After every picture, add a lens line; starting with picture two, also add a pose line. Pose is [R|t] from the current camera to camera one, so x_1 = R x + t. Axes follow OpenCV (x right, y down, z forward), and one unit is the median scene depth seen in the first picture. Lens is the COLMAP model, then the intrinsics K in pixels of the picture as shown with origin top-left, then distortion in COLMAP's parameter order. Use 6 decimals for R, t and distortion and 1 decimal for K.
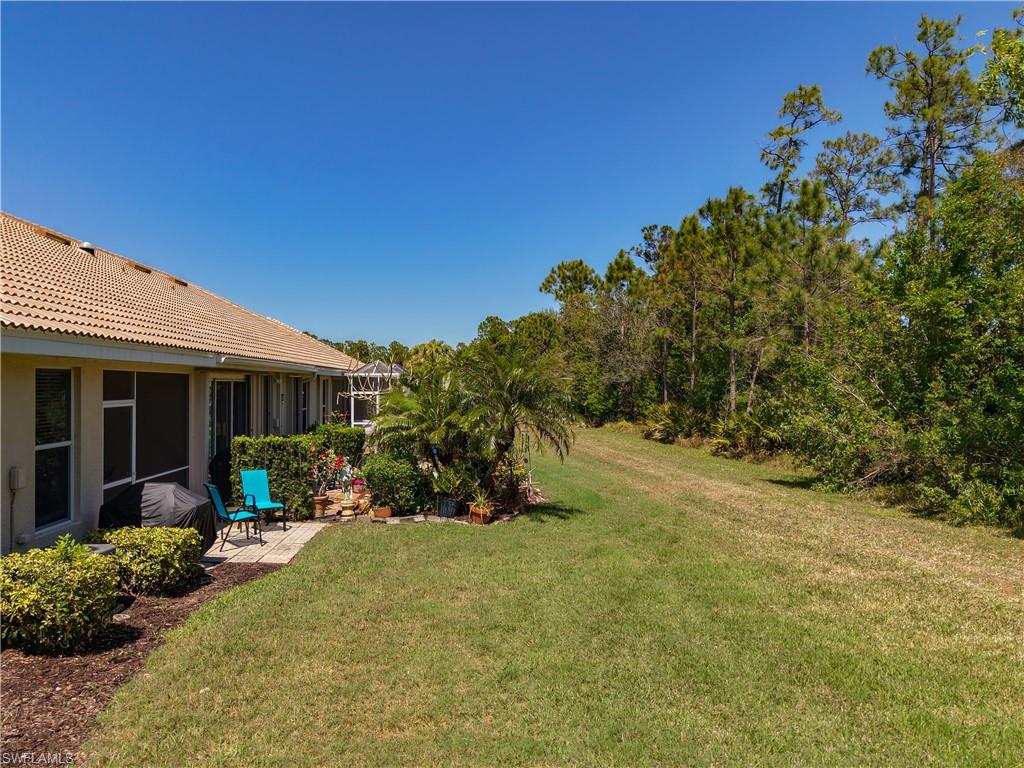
lens RADIAL K [[723.7, 0, 511.2], [0, 723.7, 382.7], [0, 0, 1]] dist [0.023368, -0.006851]
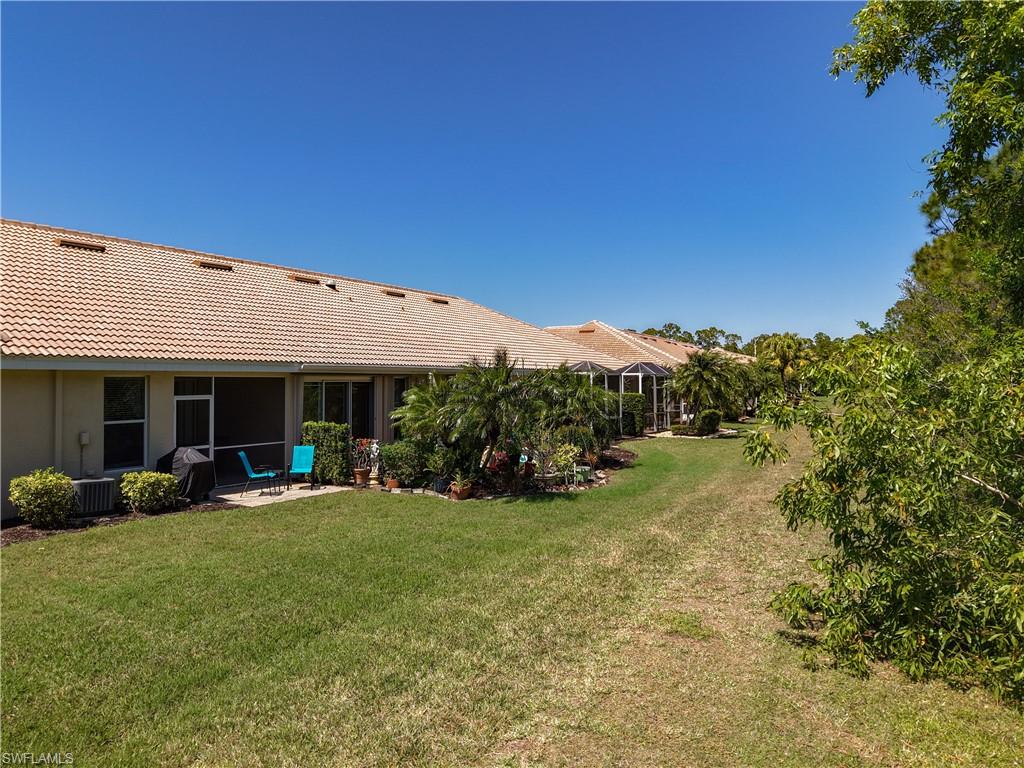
lens RADIAL K [[723.7, 0, 512.5], [0, 723.7, 384.0], [0, 0, 1]] dist [0.023368, -0.006851]
pose [[0.848999, -0.000643, -0.528394, 0.686692], [0.005294, 0.999959, 0.007290, -0.006934], [0.528368, -0.008987, 0.848968, 0.021395]]
